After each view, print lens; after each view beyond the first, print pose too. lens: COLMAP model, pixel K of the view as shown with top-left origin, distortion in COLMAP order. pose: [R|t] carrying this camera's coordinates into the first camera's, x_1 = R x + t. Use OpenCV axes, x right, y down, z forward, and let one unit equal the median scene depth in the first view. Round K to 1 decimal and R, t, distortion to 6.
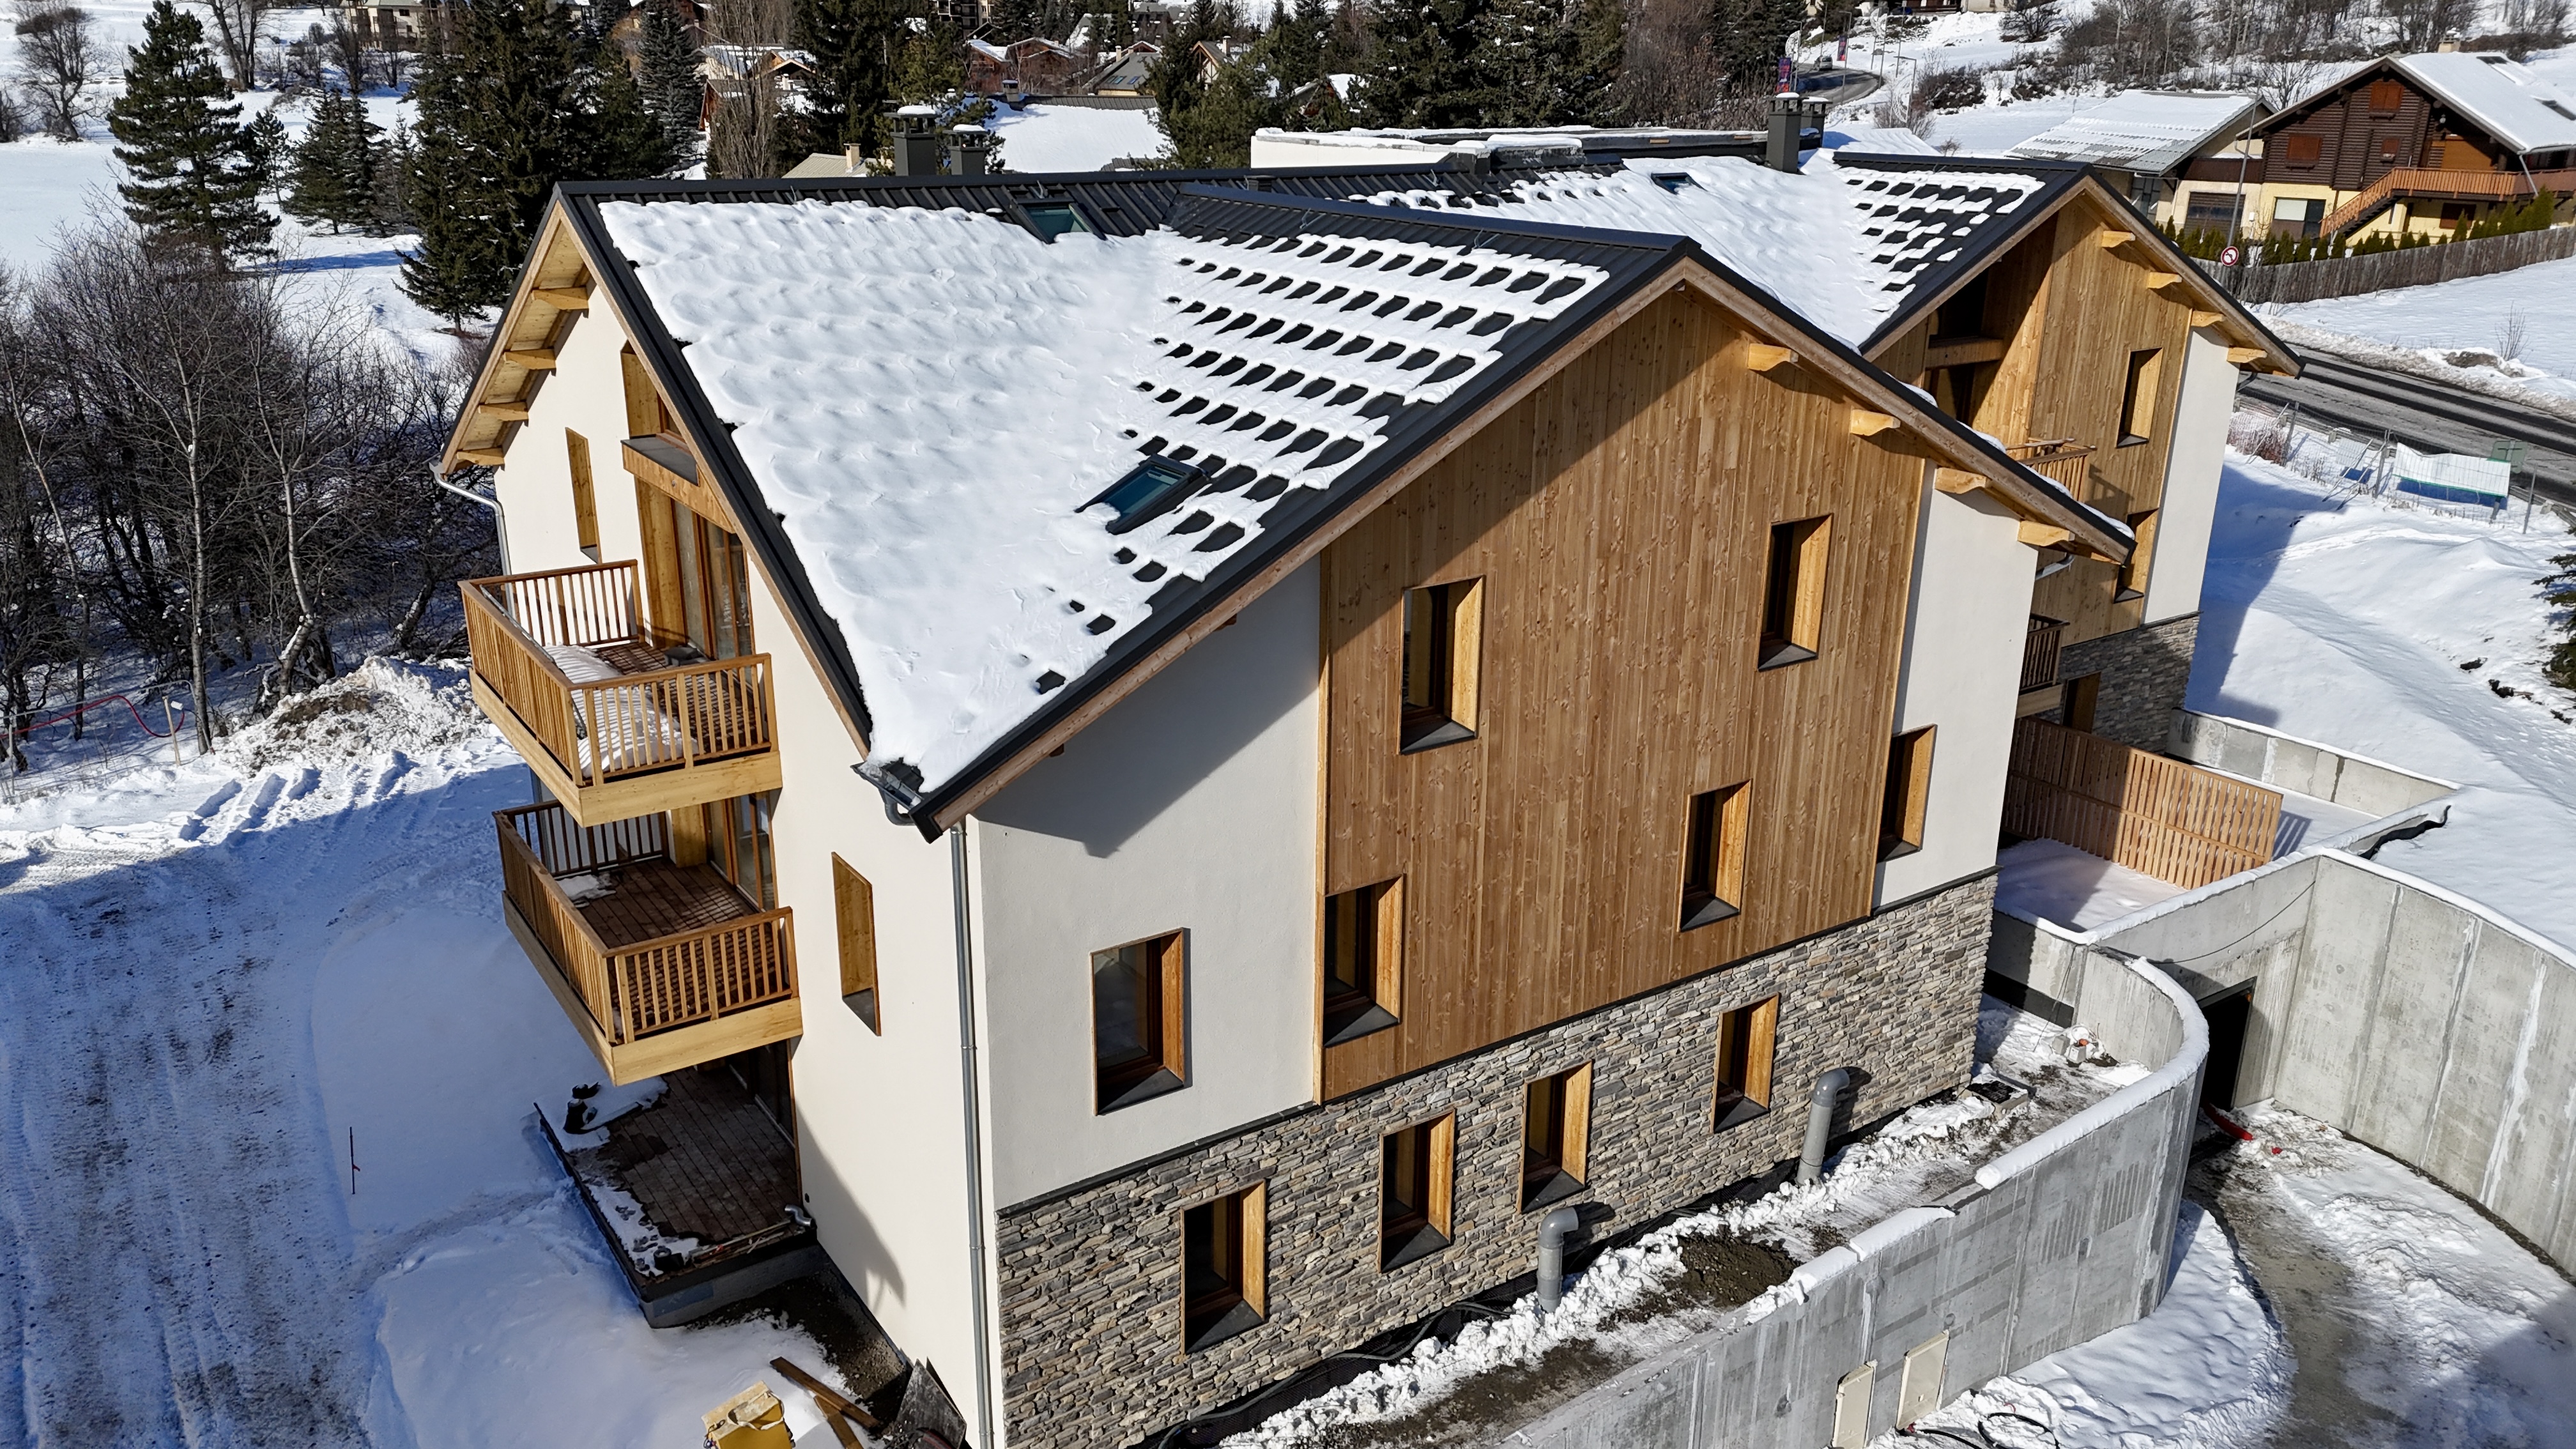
lens RADIAL K [[1850.1, 0, 1292.3], [0, 1850.1, 720.2], [0, 0, 1]] dist [0.031405, 0.001094]
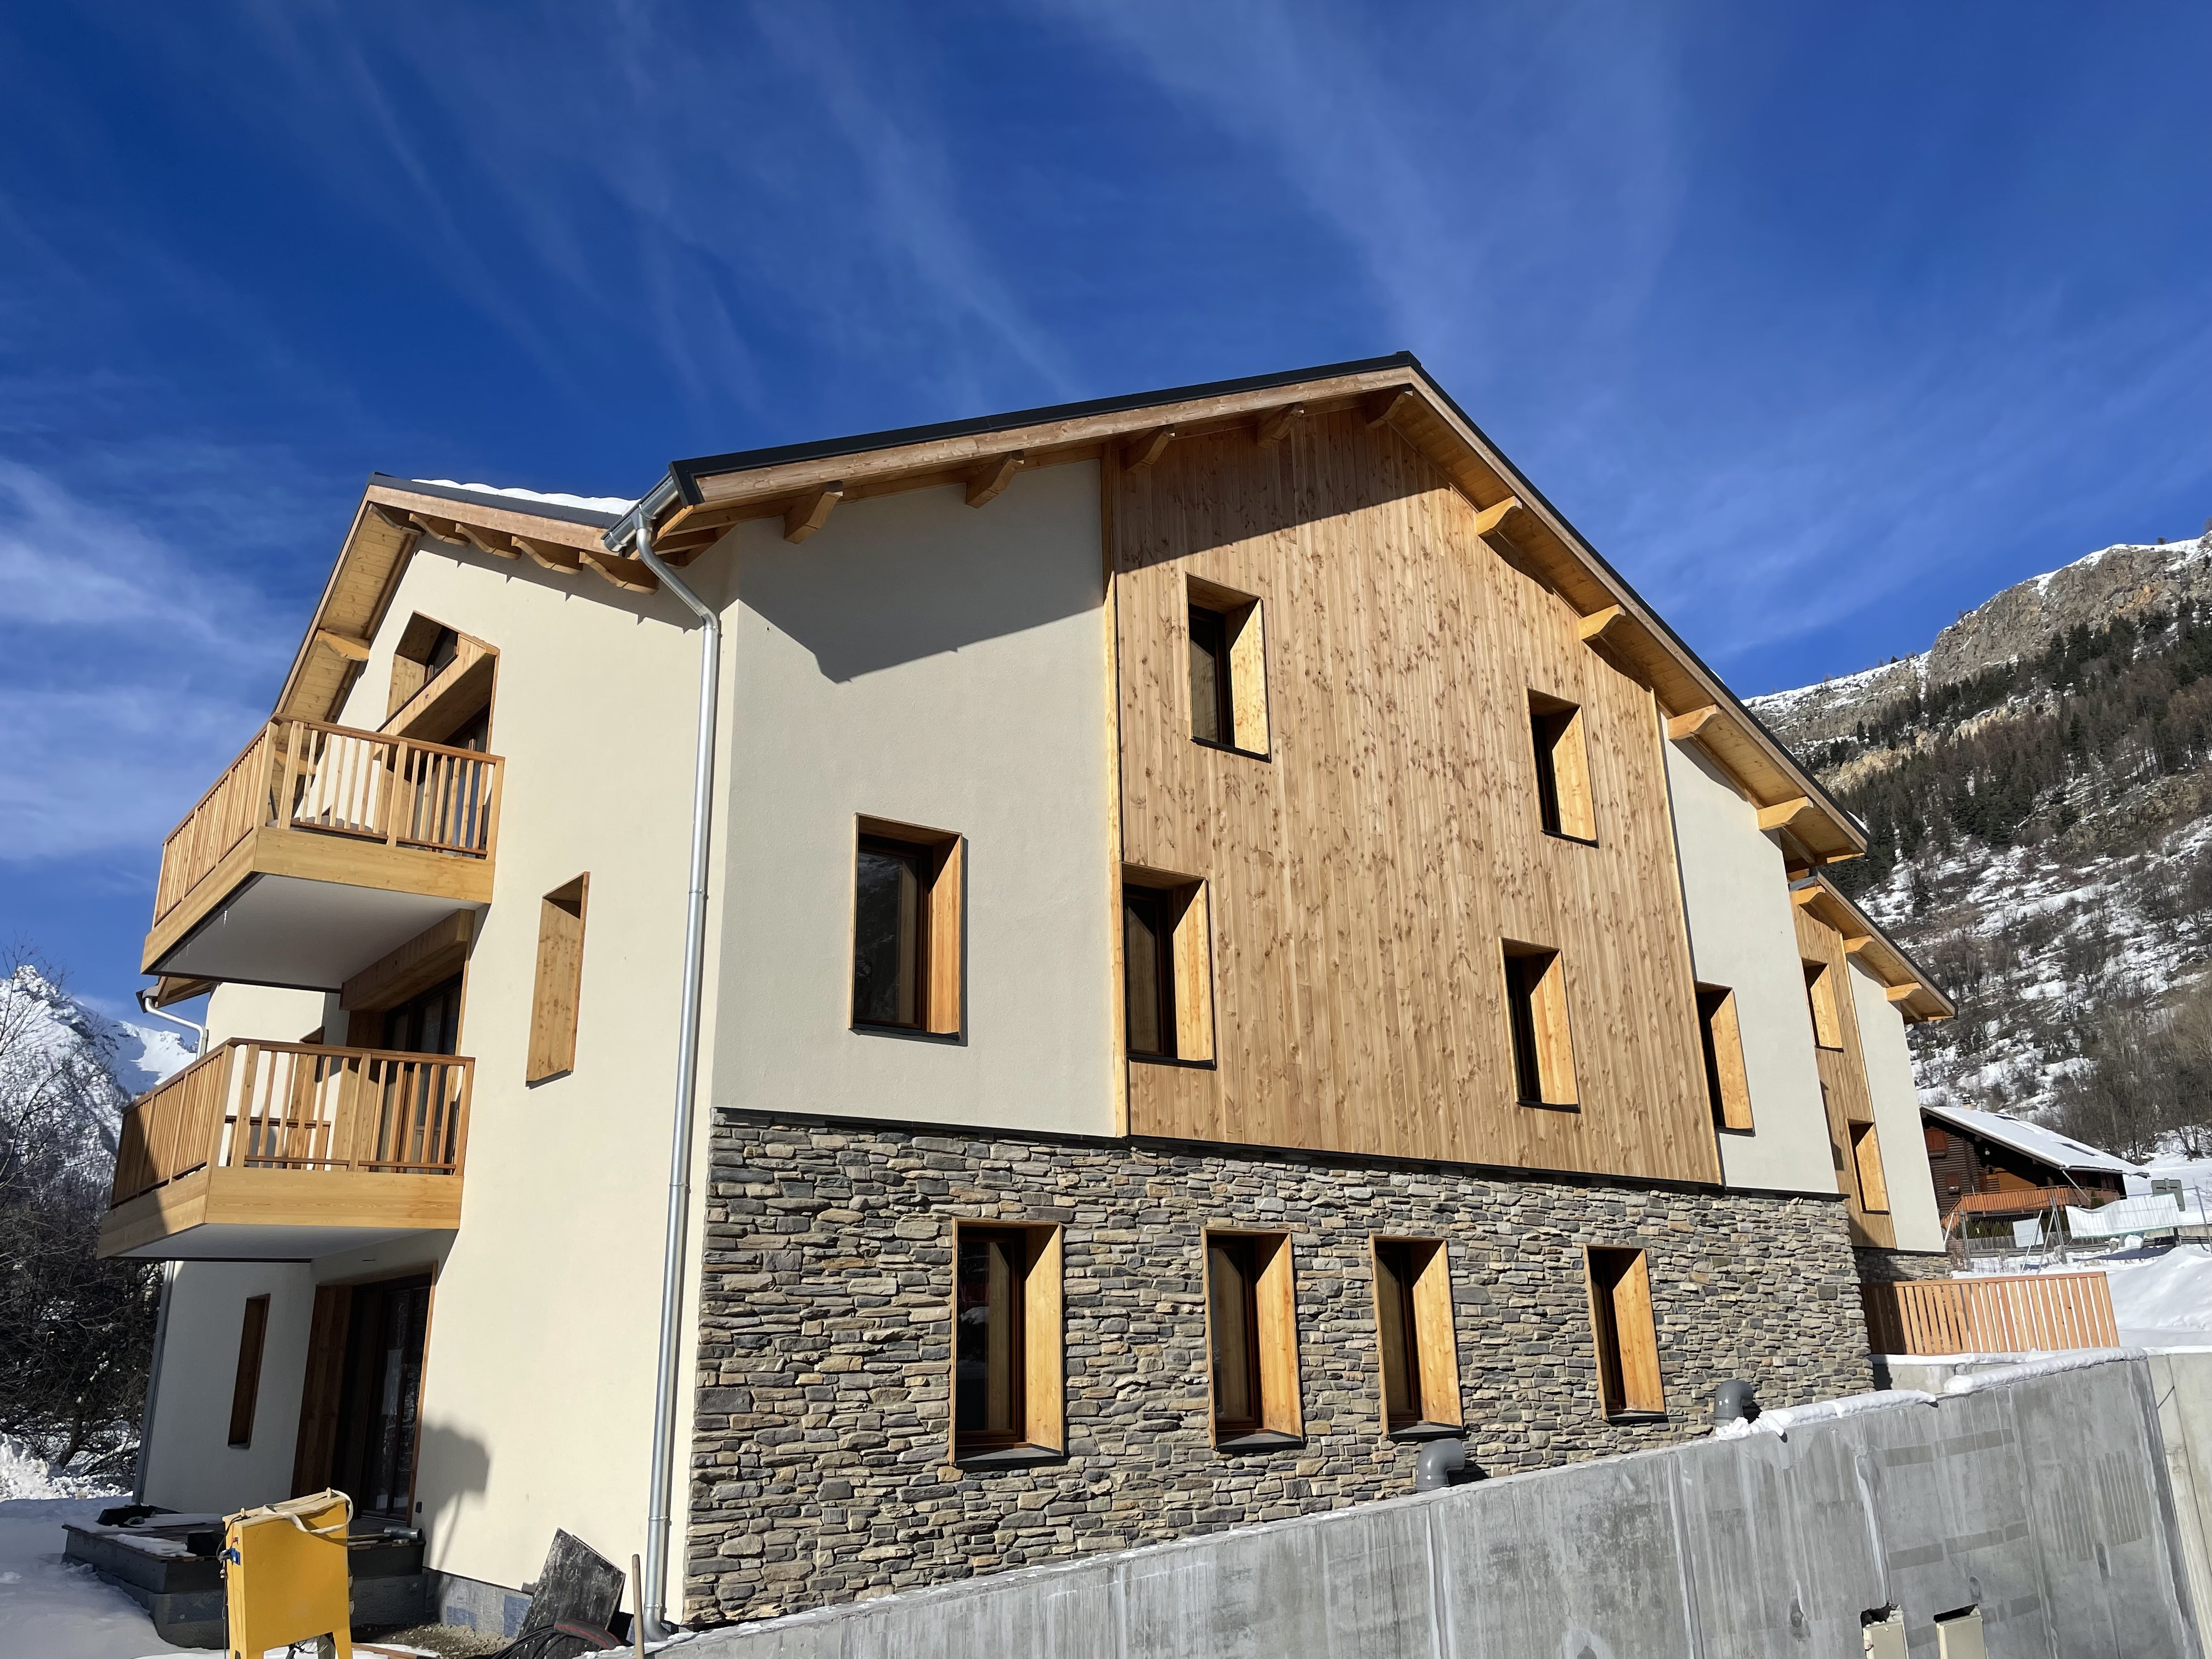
lens RADIAL K [[1681.0, 0, 1100.3], [0, 1681.0, 822.2], [0, 0, 1]] dist [0.003566, -0.021256]
pose [[0.997213, -0.007466, 0.074226, -0.047438], [0.051156, 0.792633, -0.607549, 0.528008], [-0.054299, 0.609653, 0.790807, 0.344090]]
